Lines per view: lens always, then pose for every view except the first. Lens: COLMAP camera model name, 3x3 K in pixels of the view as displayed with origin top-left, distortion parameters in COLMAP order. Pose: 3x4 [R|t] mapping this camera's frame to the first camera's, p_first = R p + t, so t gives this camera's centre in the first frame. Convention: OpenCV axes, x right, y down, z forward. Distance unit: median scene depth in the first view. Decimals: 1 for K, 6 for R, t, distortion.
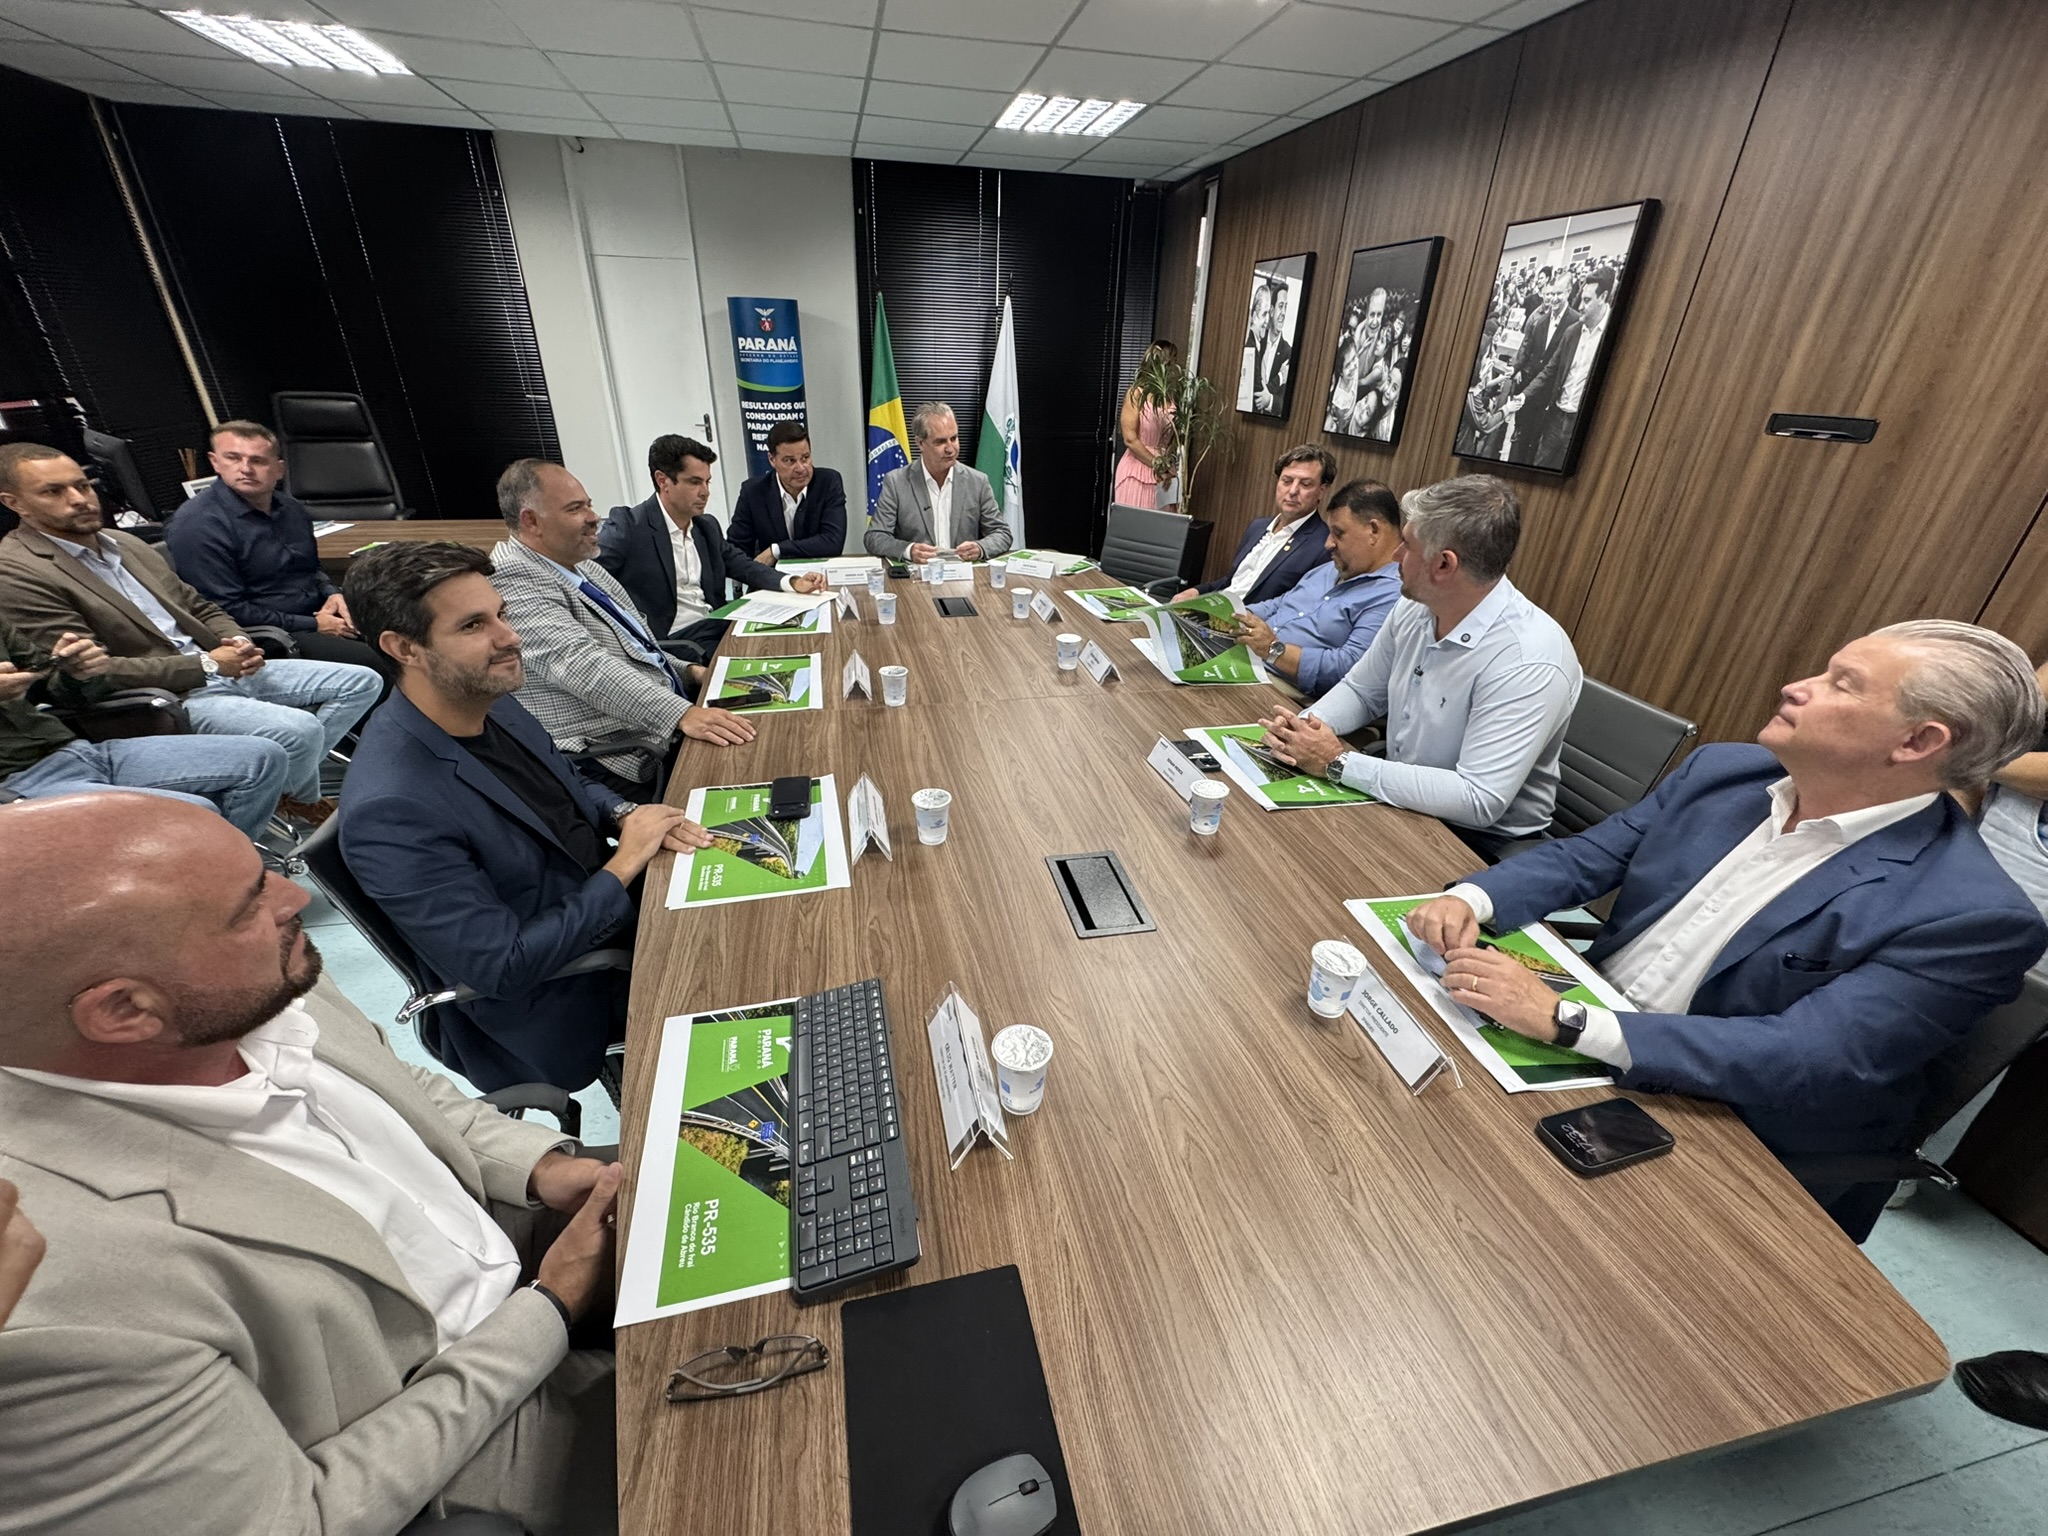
lens RADIAL K [[821.2, 0, 1021.0], [0, 821.2, 769.6], [0, 0, 1]] dist [-0.003497, 0.000567]
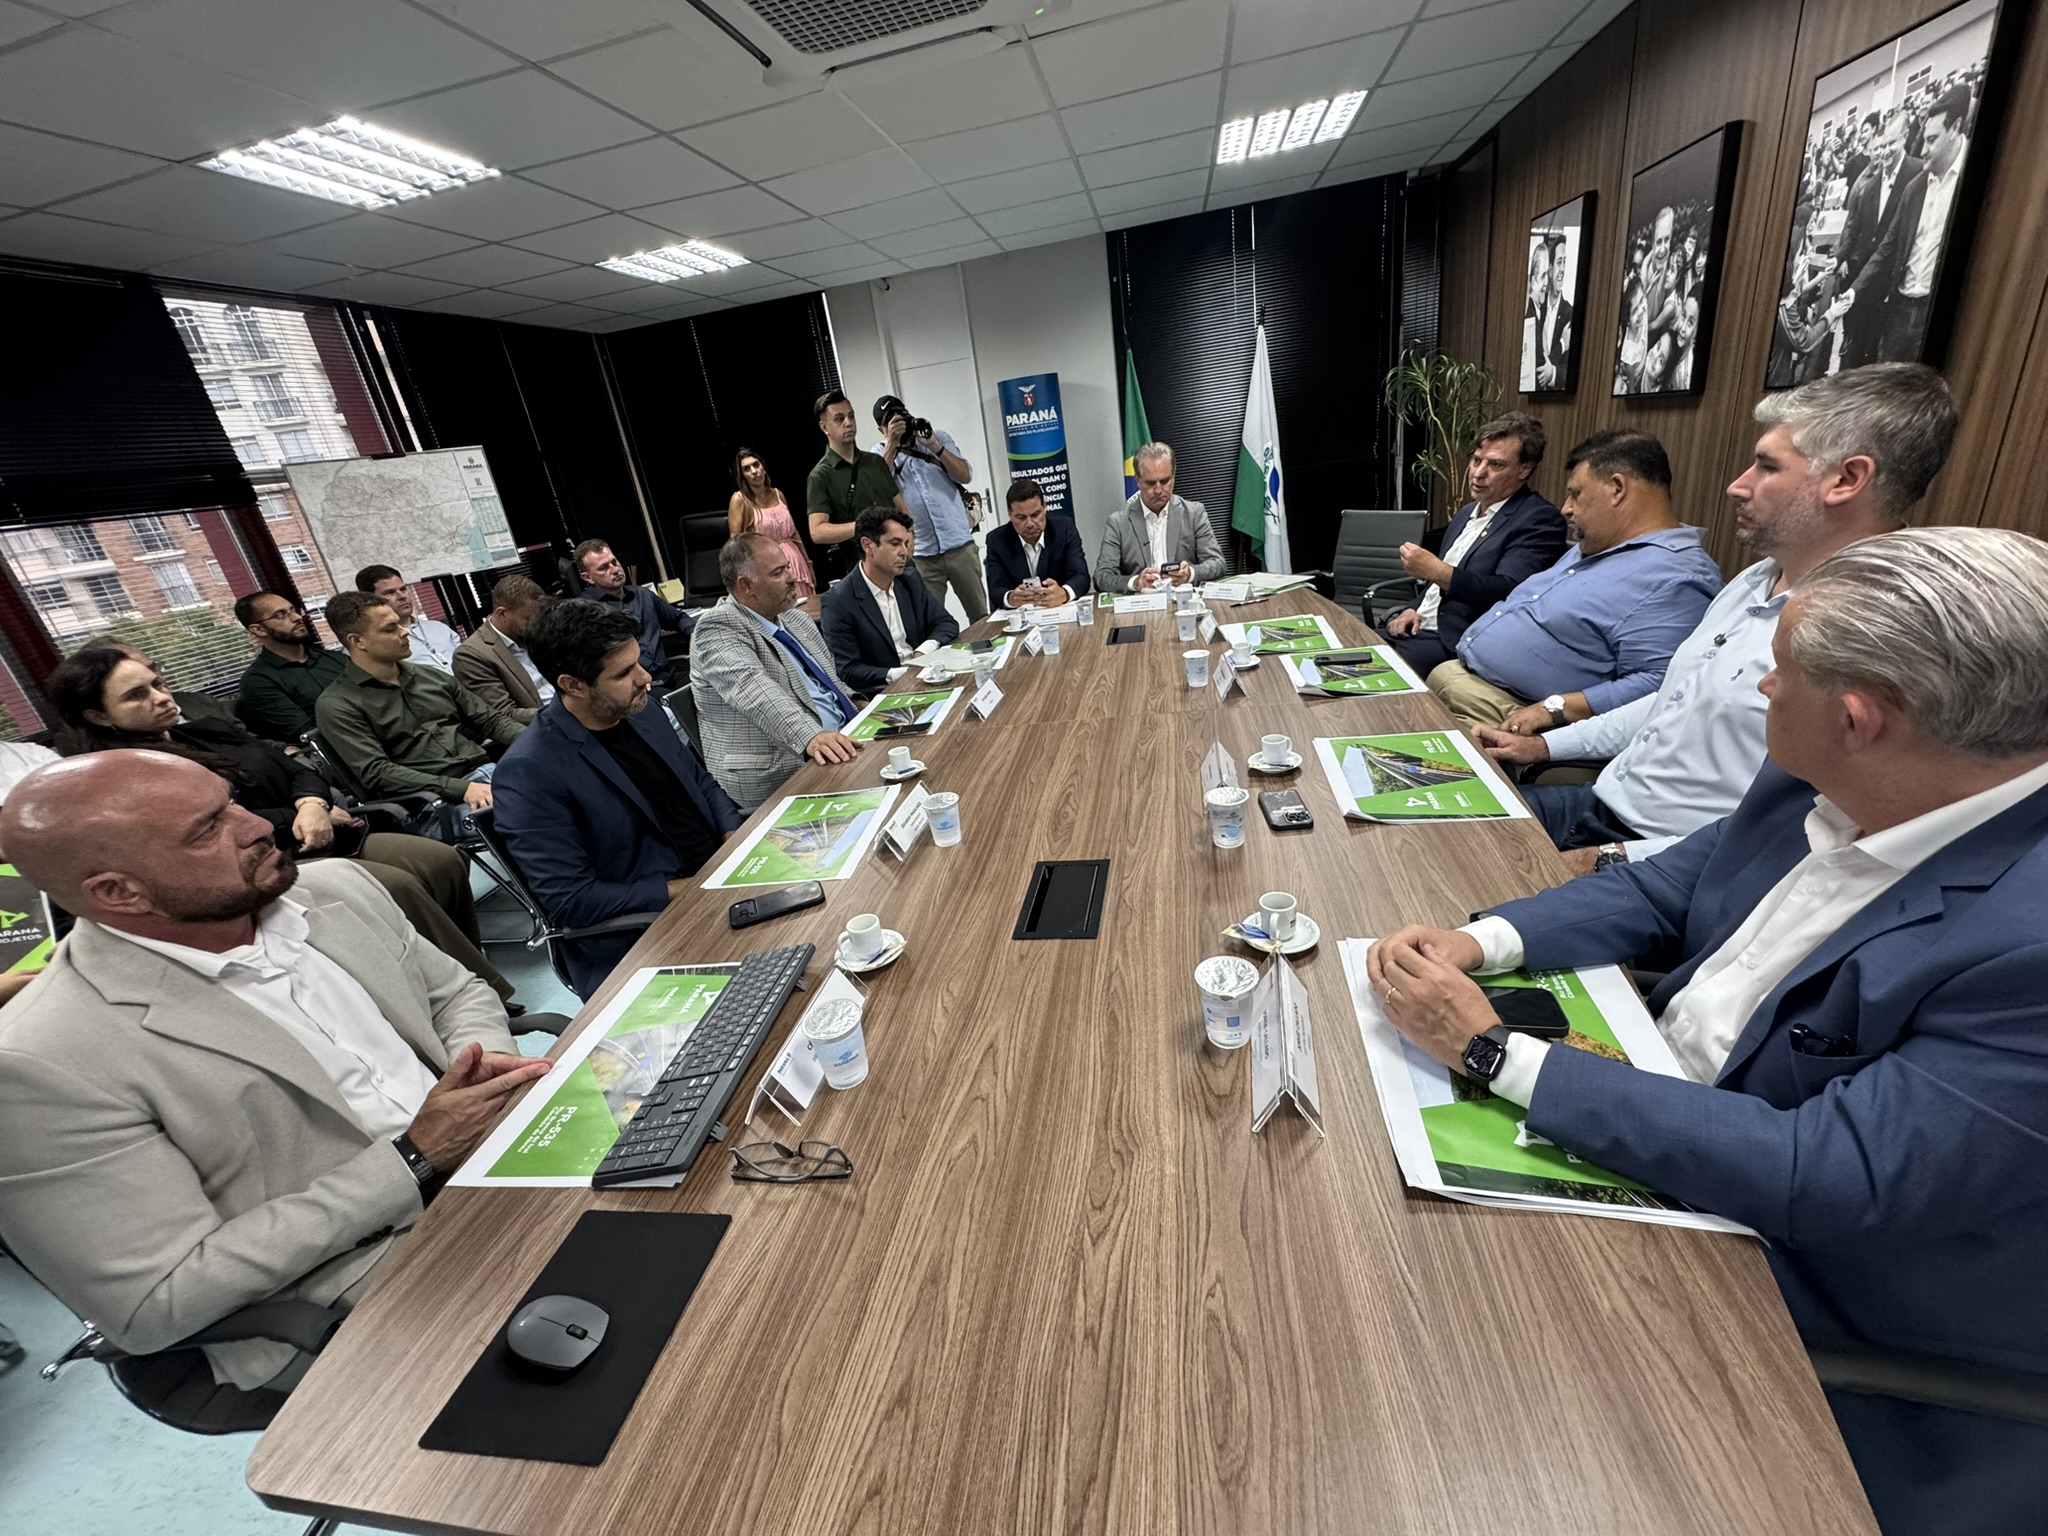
lens RADIAL K [[821.2, 0, 1021.0], [0, 821.2, 769.6], [0, 0, 1]] dist [-0.003497, 0.000567]
pose [[0.910653, -0.003095, -0.413160, 0.232518], [-0.024664, 0.997781, -0.061837, 0.032459], [0.412435, 0.066502, 0.908556, 0.057525]]
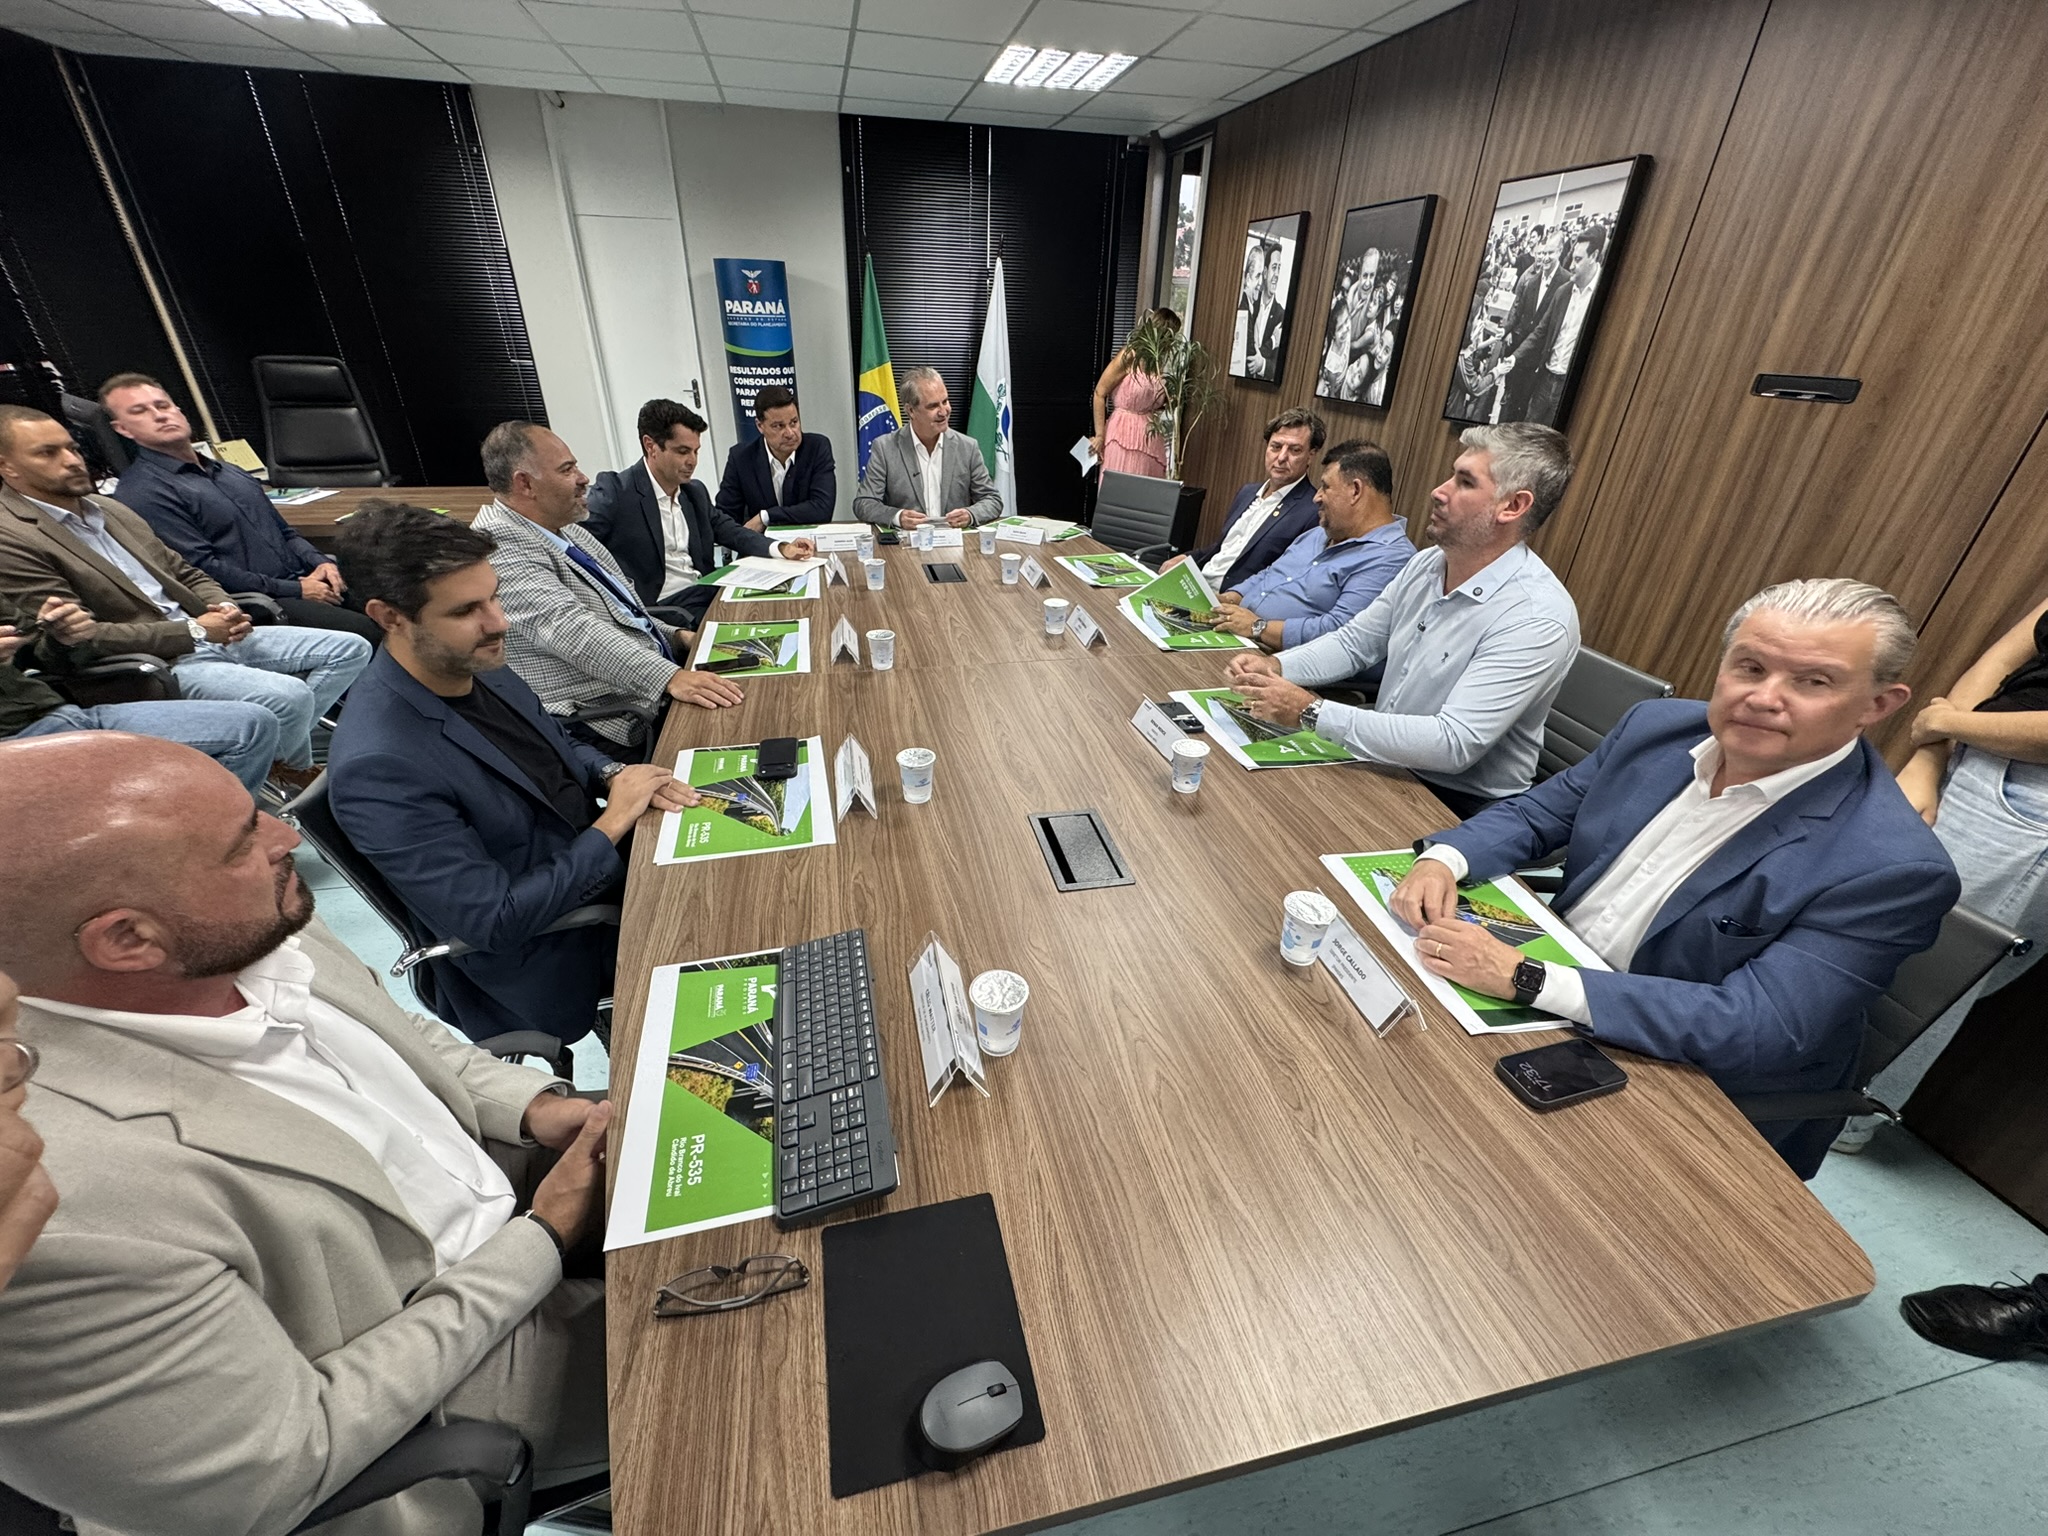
lens RADIAL K [[821.2, 0, 1021.0], [0, 821.2, 769.6], [0, 0, 1]] dist [-0.003497, 0.000567]
pose [[0.999989, -0.002192, 0.004178, 0.009337], [0.002055, 0.999472, 0.032429, 0.009879], [-0.004247, -0.032420, 0.999465, -0.007963]]
